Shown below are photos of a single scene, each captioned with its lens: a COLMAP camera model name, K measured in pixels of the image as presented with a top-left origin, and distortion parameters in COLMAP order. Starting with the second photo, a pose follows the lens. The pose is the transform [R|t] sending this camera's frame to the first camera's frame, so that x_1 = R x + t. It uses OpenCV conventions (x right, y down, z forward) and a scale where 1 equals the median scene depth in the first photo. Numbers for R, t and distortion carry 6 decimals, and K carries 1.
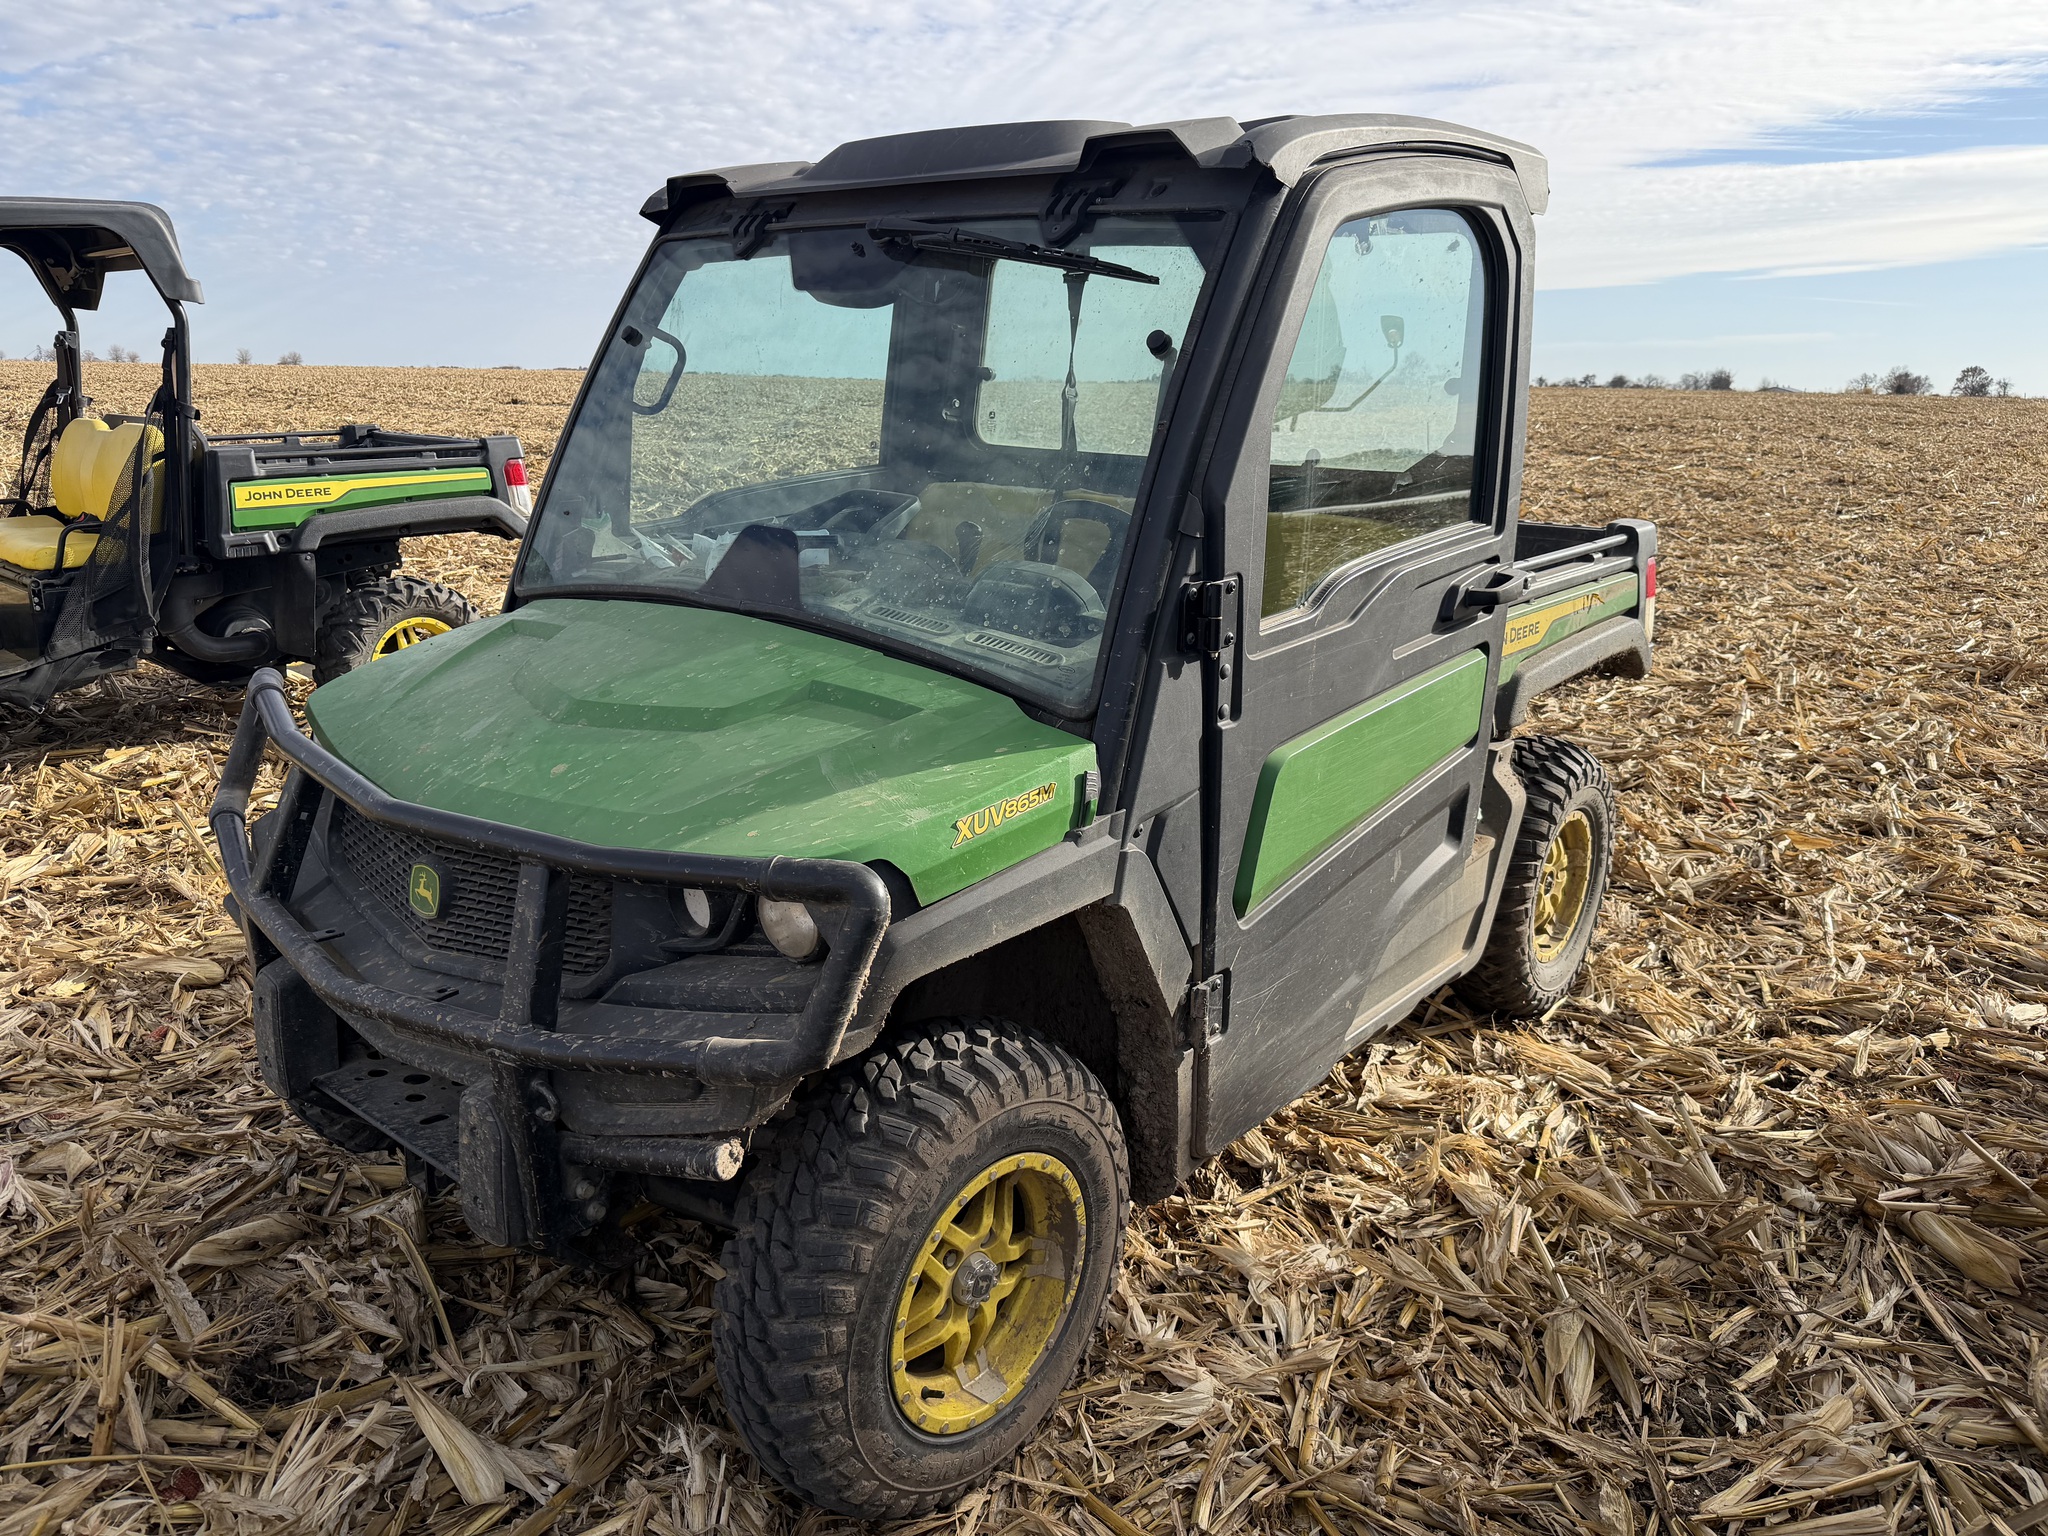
lens RADIAL K [[1454.4, 0, 1027.9], [0, 1454.4, 764.1], [0, 0, 1]] dist [0.024982, -0.029787]
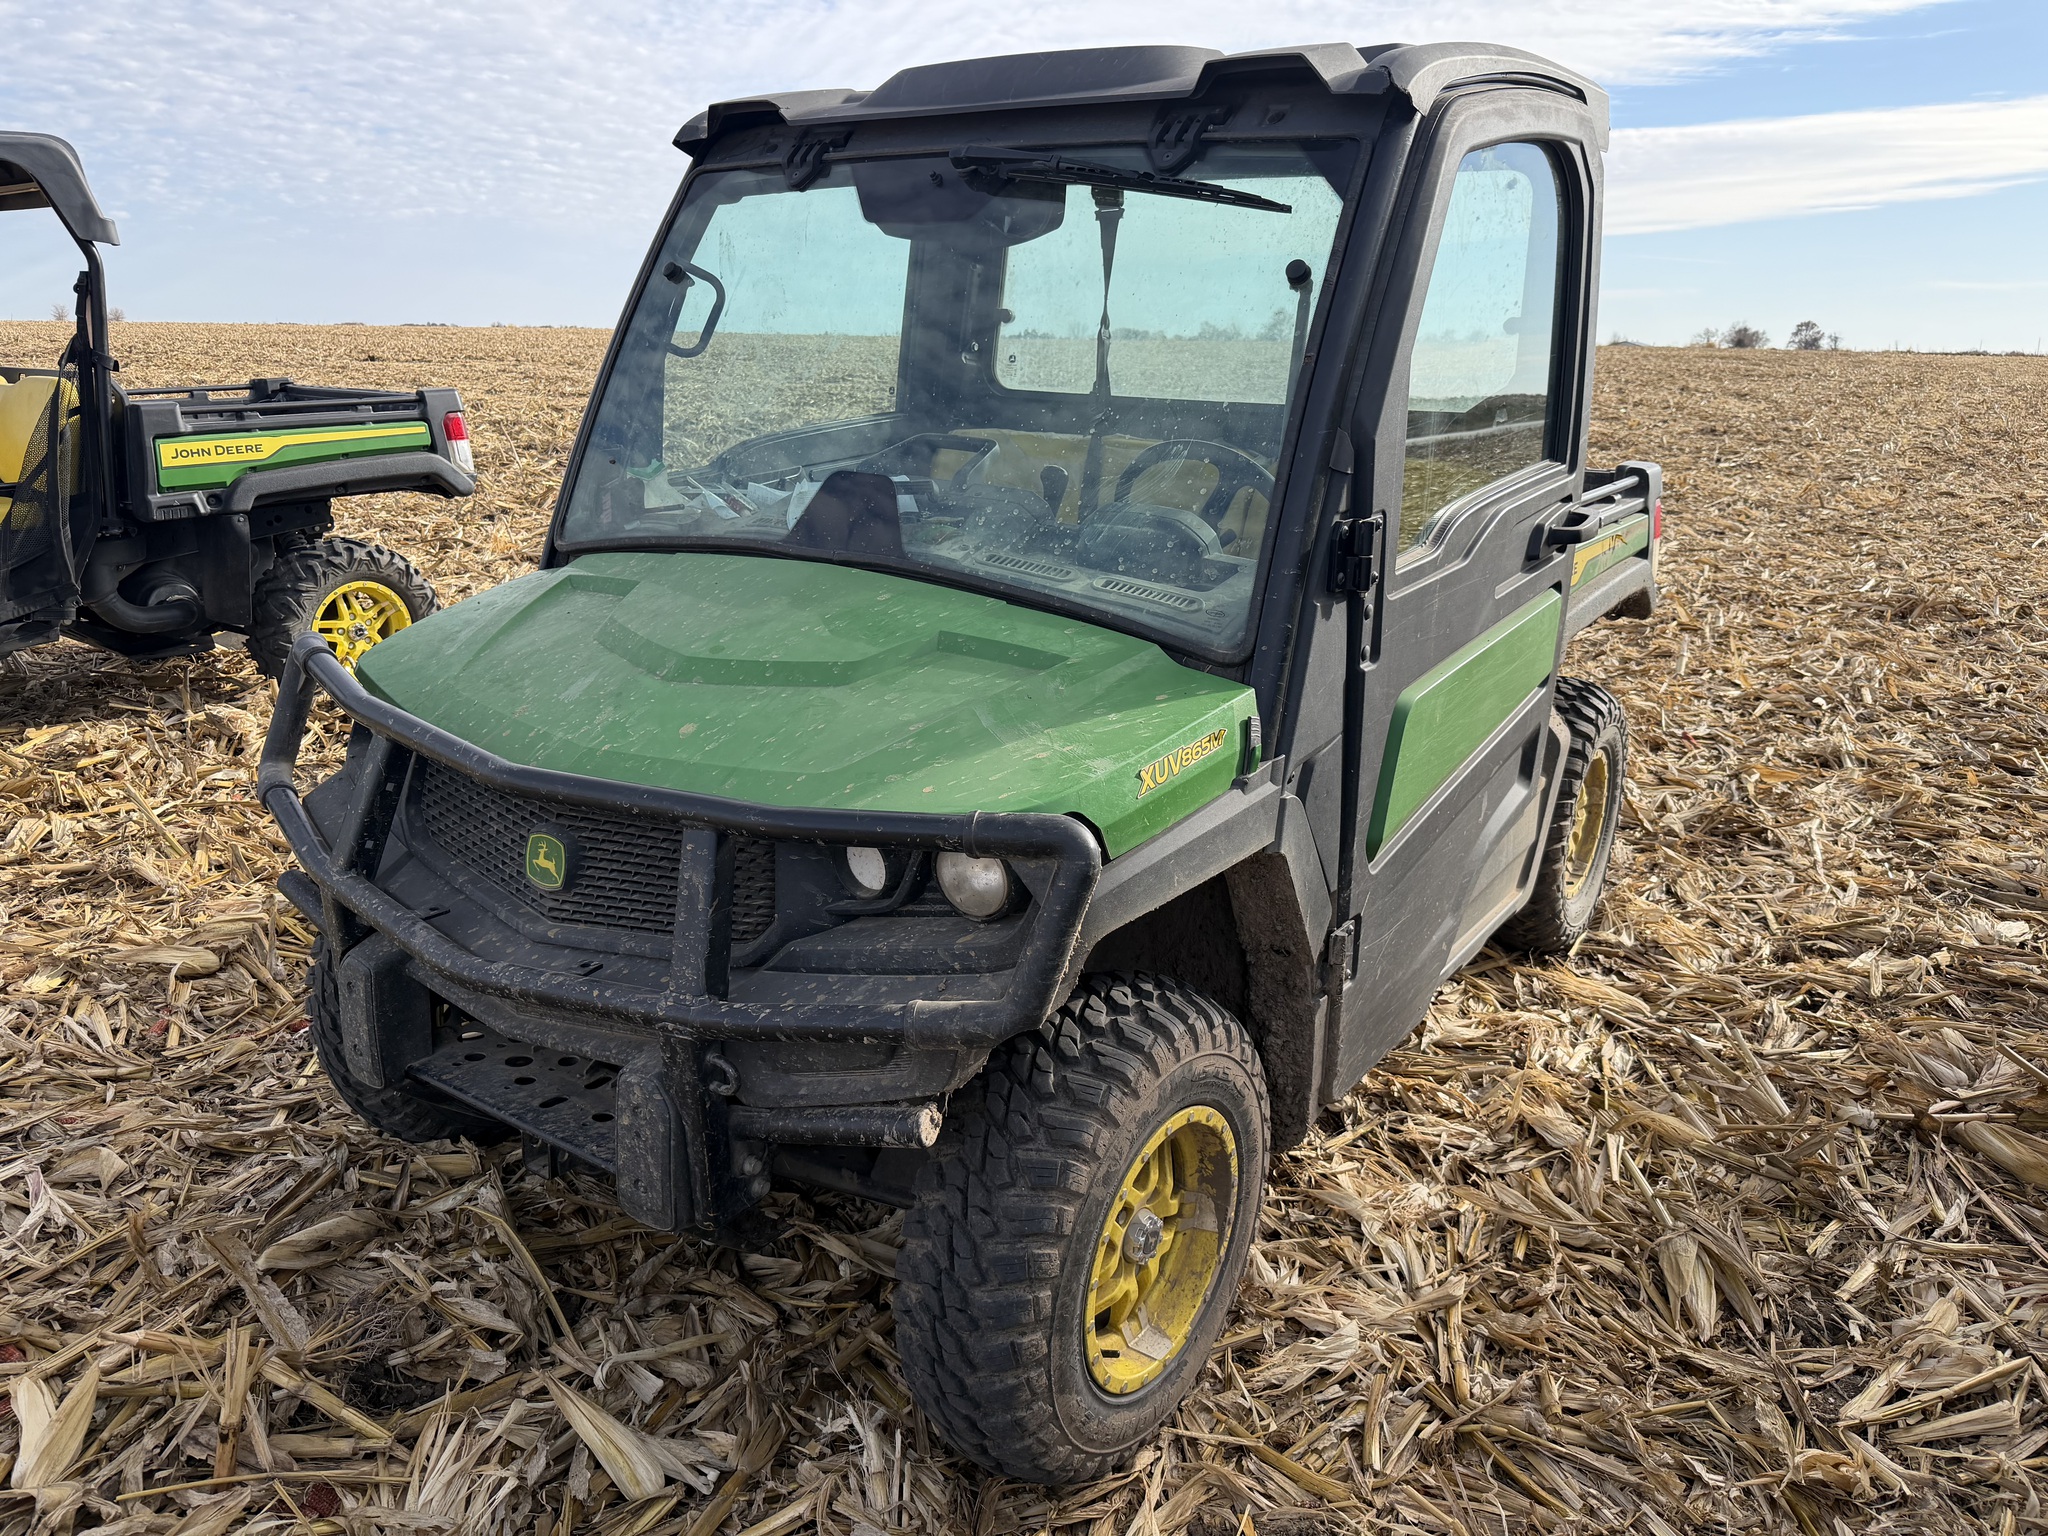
lens RADIAL K [[1454.4, 0, 1027.1], [0, 1454.4, 768.7], [0, 0, 1]] dist [0.024982, -0.029787]
pose [[0.995547, -0.028534, 0.089840, -0.161250], [0.025799, 0.999172, 0.031458, 0.004629], [-0.090663, -0.029000, 0.995459, 0.031843]]
